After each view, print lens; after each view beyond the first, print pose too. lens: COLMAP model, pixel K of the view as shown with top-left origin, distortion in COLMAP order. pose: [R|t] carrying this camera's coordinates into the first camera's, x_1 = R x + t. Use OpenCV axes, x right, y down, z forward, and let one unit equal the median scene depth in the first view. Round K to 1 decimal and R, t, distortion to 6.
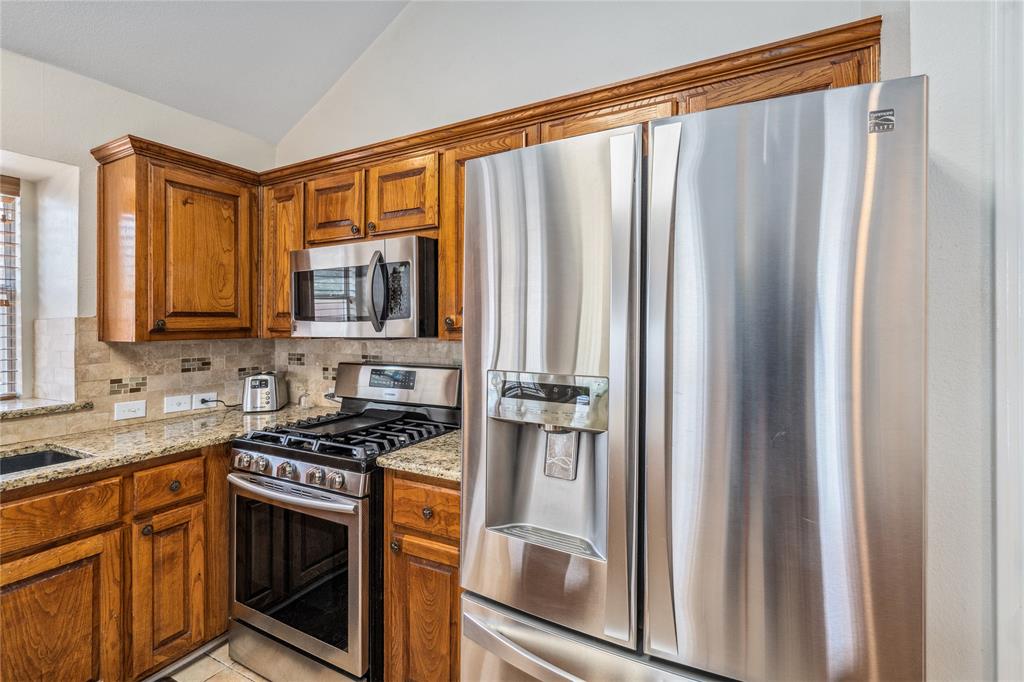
lens RADIAL K [[472.6, 0, 511.5], [0, 472.6, 325.6], [0, 0, 1]] dist [0.001097, 0.000194]
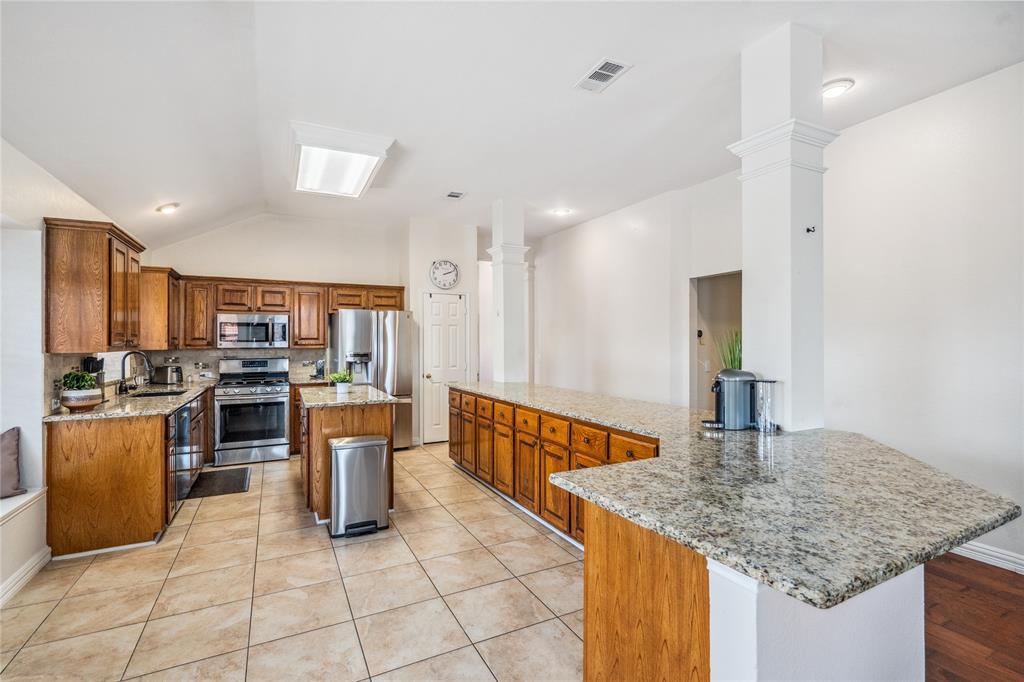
lens RADIAL K [[469.9, 0, 516.3], [0, 469.9, 344.0], [0, 0, 1]] dist [-0.003960, -0.000055]
pose [[0.561511, 0.004279, 0.827458, -1.806464], [0.001595, 0.999979, -0.006254, 0.022708], [-0.827468, 0.004831, 0.561493, -1.887161]]
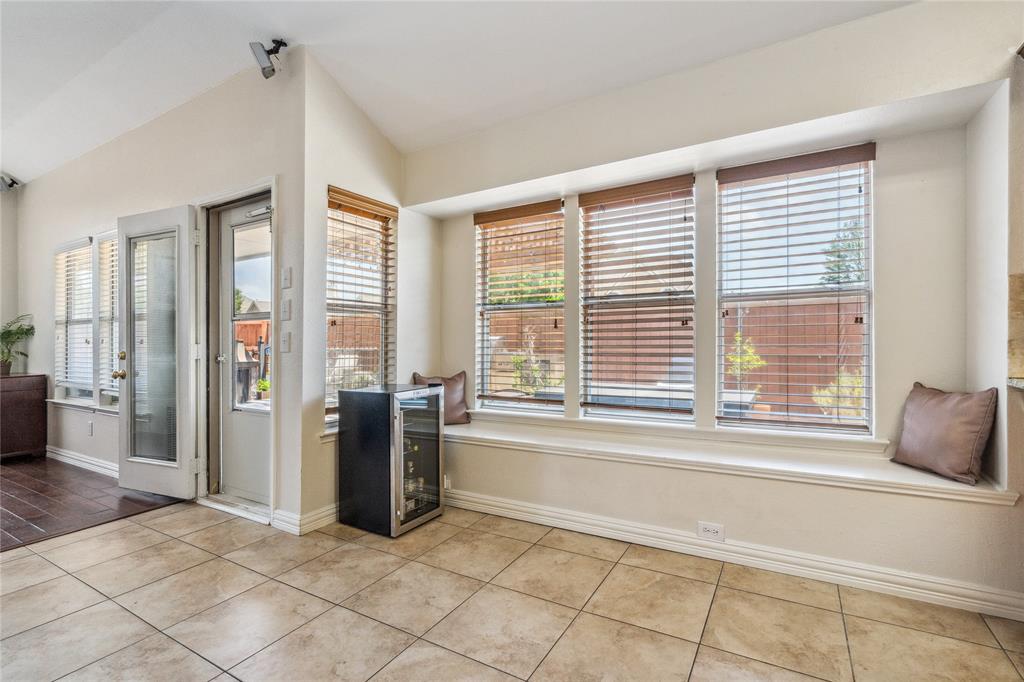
lens RADIAL K [[472.6, 0, 511.5], [0, 472.6, 325.6], [0, 0, 1]] dist [0.001097, 0.000194]
pose [[-0.033267, -0.014650, -0.999339, -0.494335], [0.011959, 0.999815, -0.015055, 0.142108], [0.999375, -0.012452, -0.033086, -0.774507]]
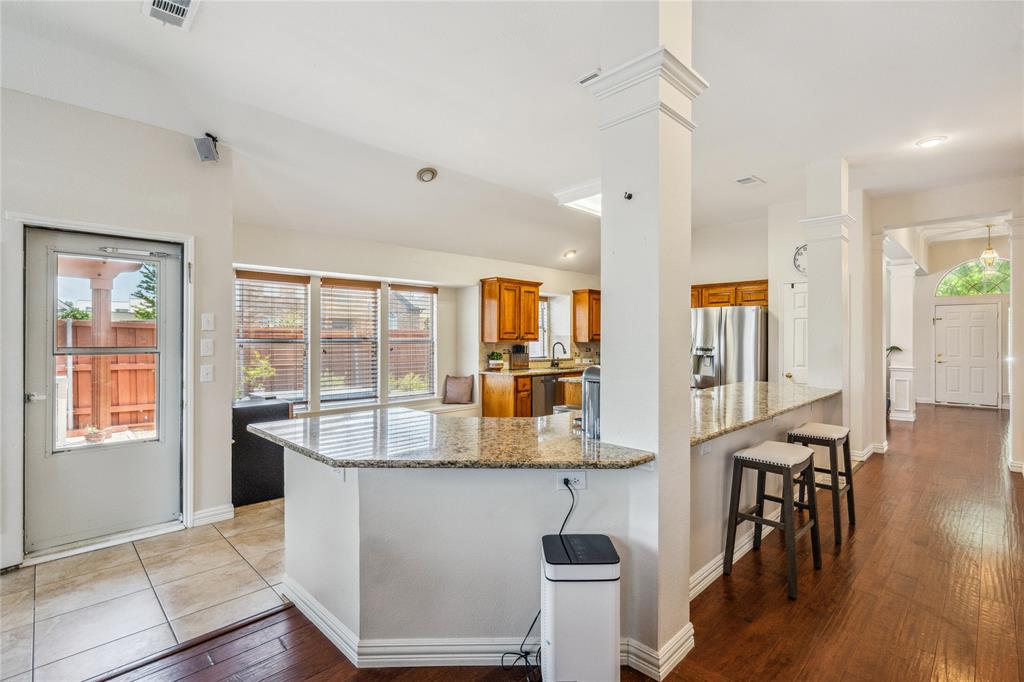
lens RADIAL K [[472.6, 0, 511.5], [0, 472.6, 325.6], [0, 0, 1]] dist [0.001097, 0.000194]
pose [[0.958505, 0.002906, -0.285061, -0.299552], [-0.011819, 0.999493, -0.029552, 0.021336], [0.284831, 0.031695, 0.958054, -2.856301]]
